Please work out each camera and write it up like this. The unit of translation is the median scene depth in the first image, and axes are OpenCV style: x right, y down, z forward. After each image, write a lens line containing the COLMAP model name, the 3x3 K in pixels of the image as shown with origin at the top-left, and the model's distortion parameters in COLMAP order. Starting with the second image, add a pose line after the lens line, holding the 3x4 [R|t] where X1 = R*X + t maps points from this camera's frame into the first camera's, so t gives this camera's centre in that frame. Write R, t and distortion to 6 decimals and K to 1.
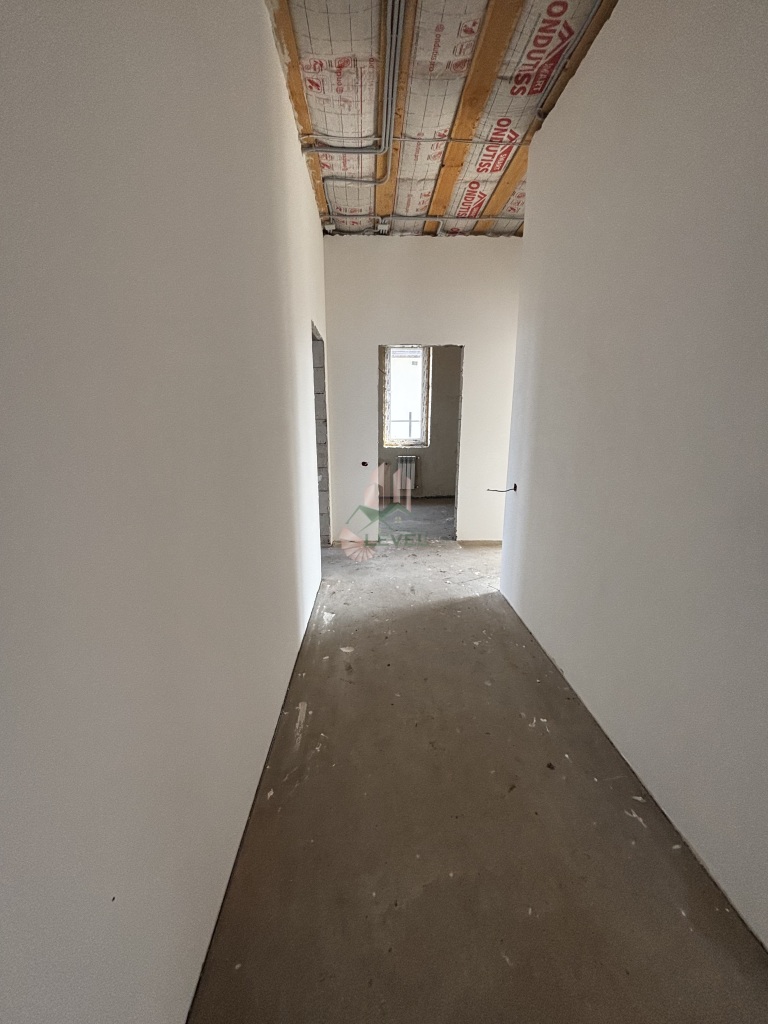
lens RADIAL K [[409.3, 0, 380.8], [0, 409.3, 517.0], [0, 0, 1]] dist [-0.001844, 0.001701]
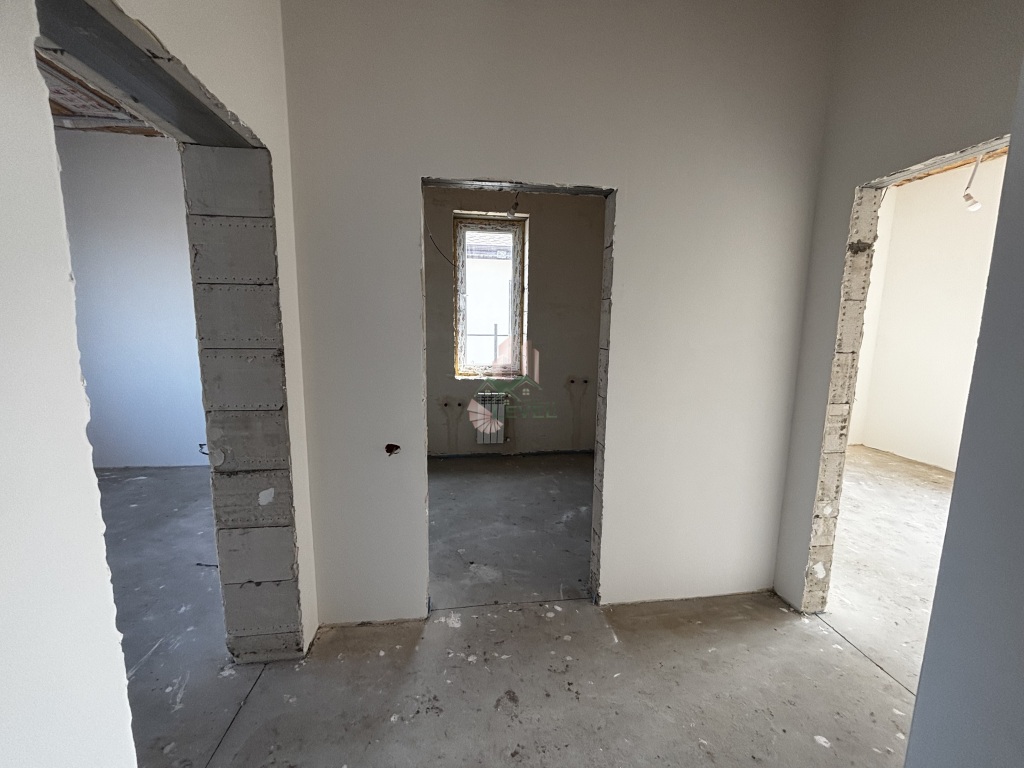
lens RADIAL K [[409.3, 0, 511.7], [0, 409.3, 383.3], [0, 0, 1]] dist [-0.001844, 0.001701]
pose [[0.993843, -0.001344, 0.110794, 0.023665], [0.012444, 0.994954, -0.099558, -0.097957], [-0.110101, 0.100323, 0.988844, 0.353016]]
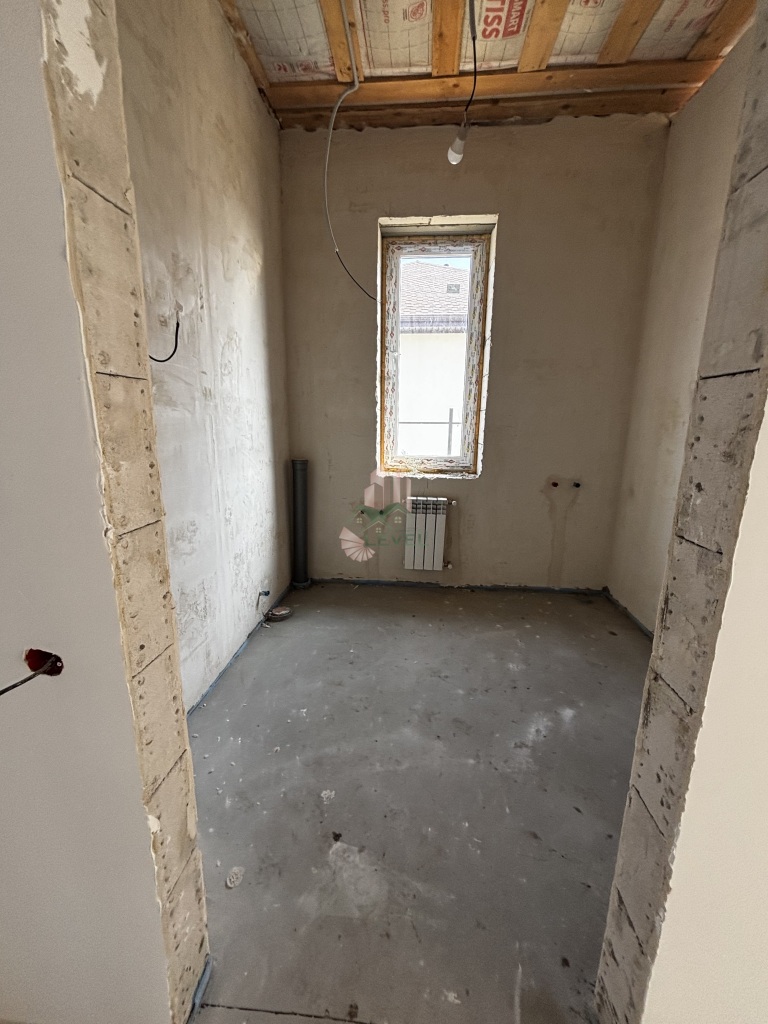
lens RADIAL K [[409.3, 0, 379.6], [0, 409.3, 515.1], [0, 0, 1]] dist [-0.001844, 0.001701]
pose [[0.992249, 0.036710, -0.118722, 0.064541], [-0.038728, 0.999141, -0.014735, -0.119716], [0.118079, 0.019219, 0.992818, 0.548556]]
